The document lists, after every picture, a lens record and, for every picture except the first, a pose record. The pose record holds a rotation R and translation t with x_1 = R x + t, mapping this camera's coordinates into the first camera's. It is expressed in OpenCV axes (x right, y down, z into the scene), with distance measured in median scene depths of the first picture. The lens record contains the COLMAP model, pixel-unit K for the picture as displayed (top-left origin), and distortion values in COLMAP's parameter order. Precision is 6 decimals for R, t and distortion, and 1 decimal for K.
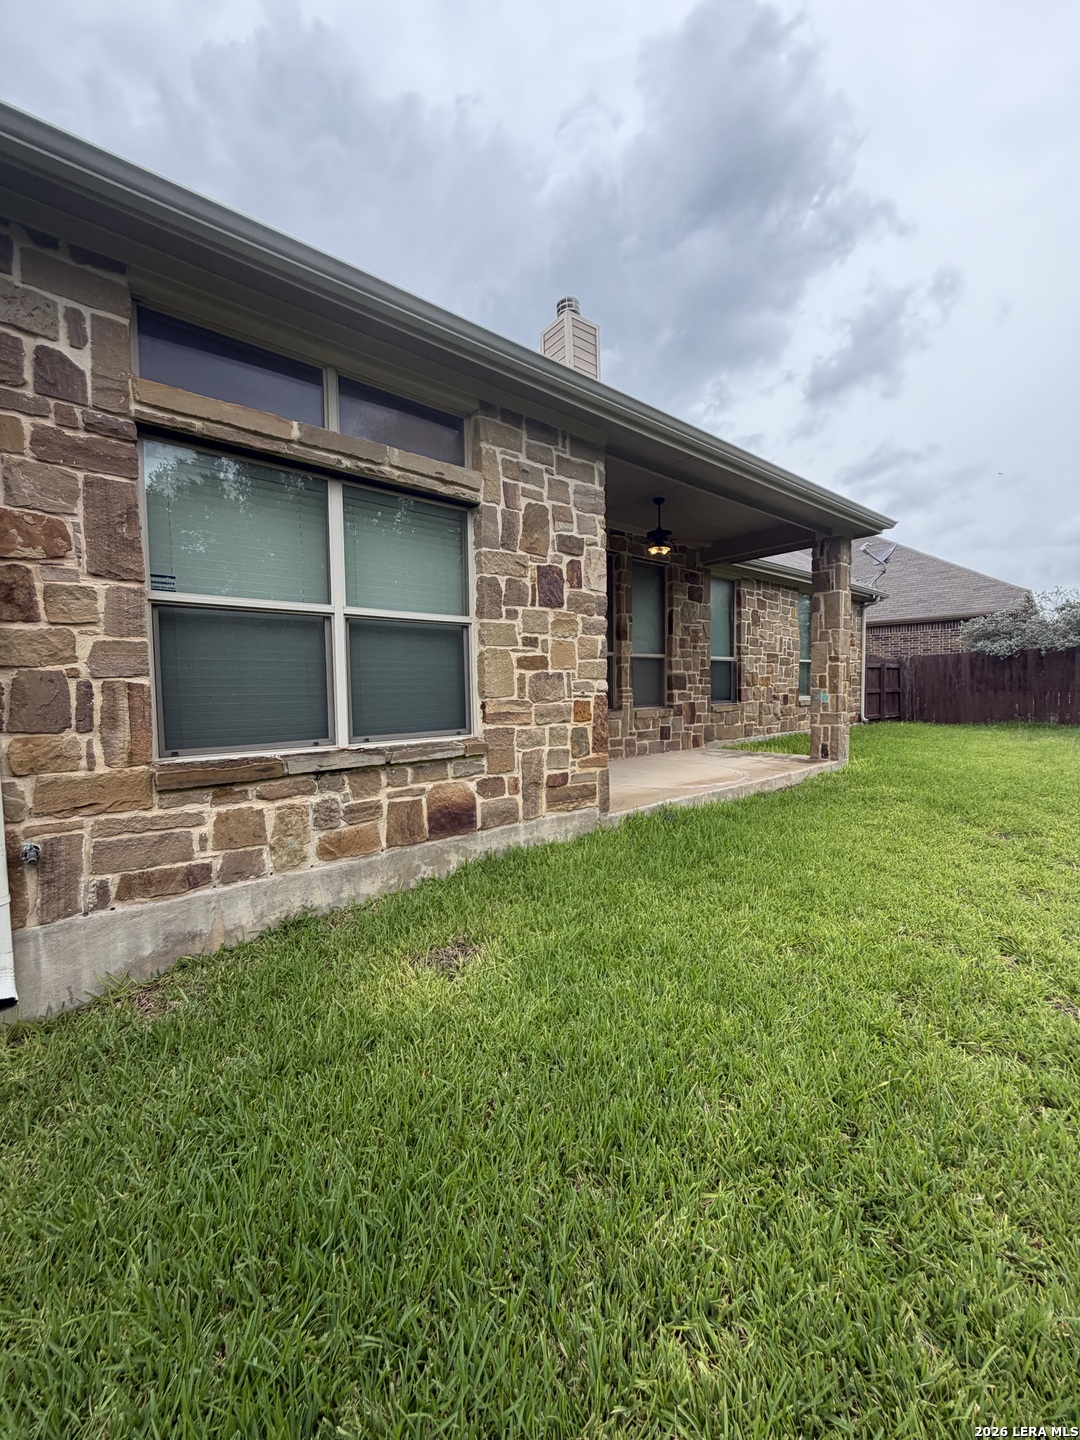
lens RADIAL K [[577.2, 0, 540.0], [0, 577.2, 715.5], [0, 0, 1]] dist [0.005276, -0.001276]
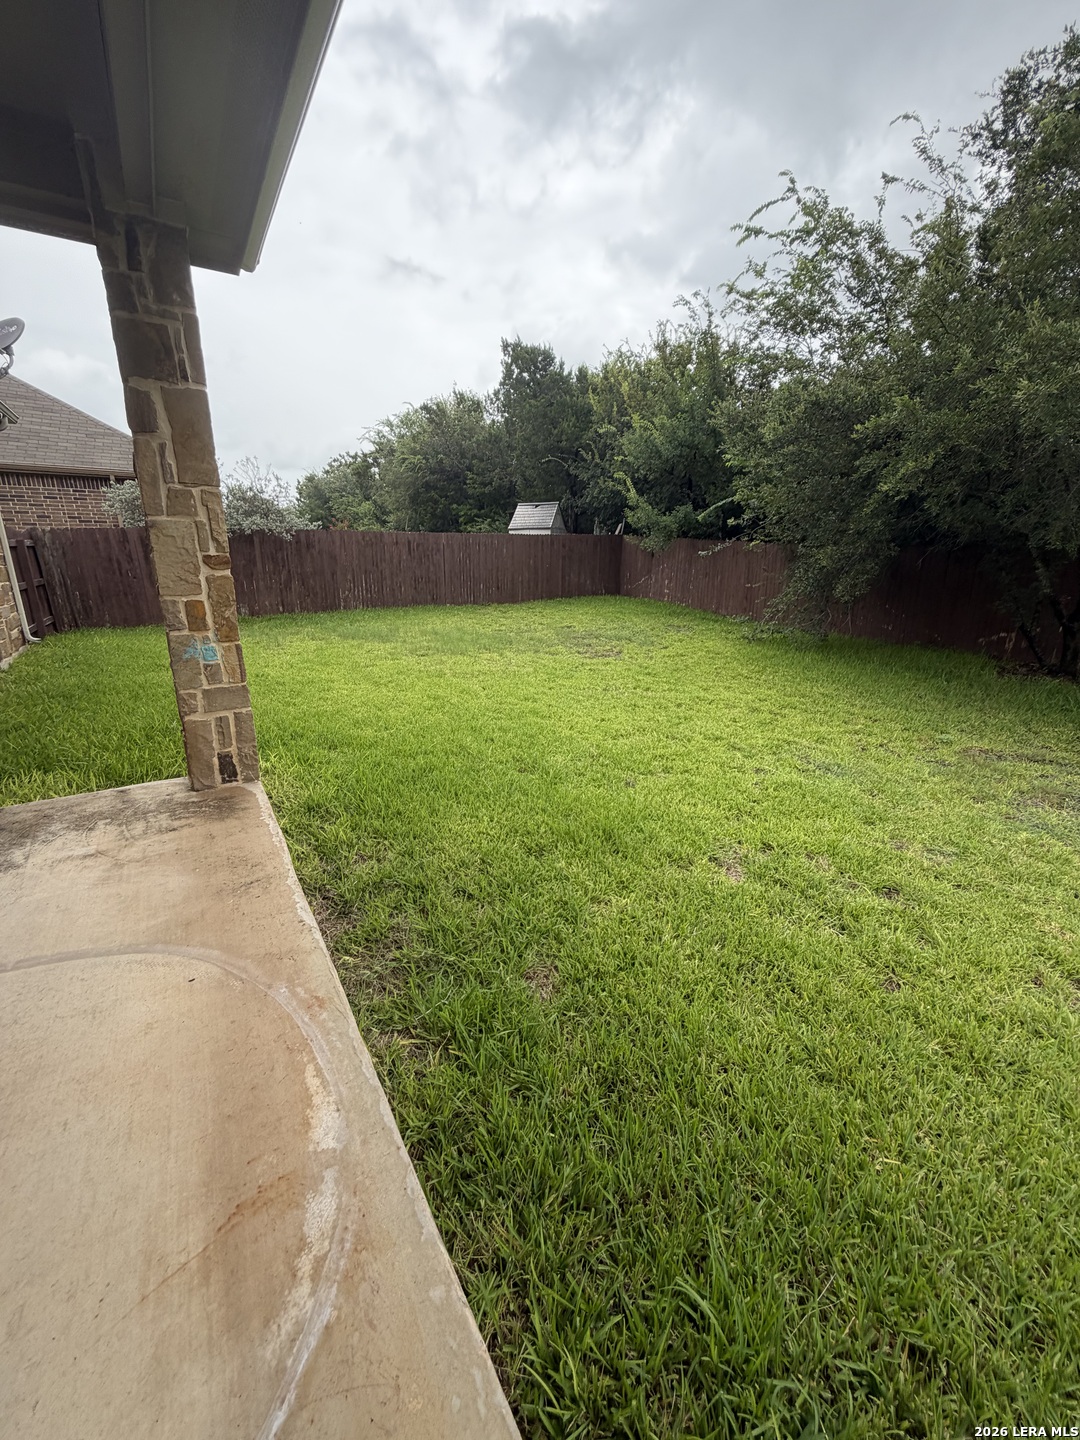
lens RADIAL K [[577.2, 0, 538.1], [0, 577.2, 715.9], [0, 0, 1]] dist [0.005276, -0.001276]
pose [[0.167879, -0.260275, 0.950828, 0.193528], [0.039441, 0.965518, 0.257333, -0.156168], [-0.985018, -0.005700, 0.172355, 1.217314]]
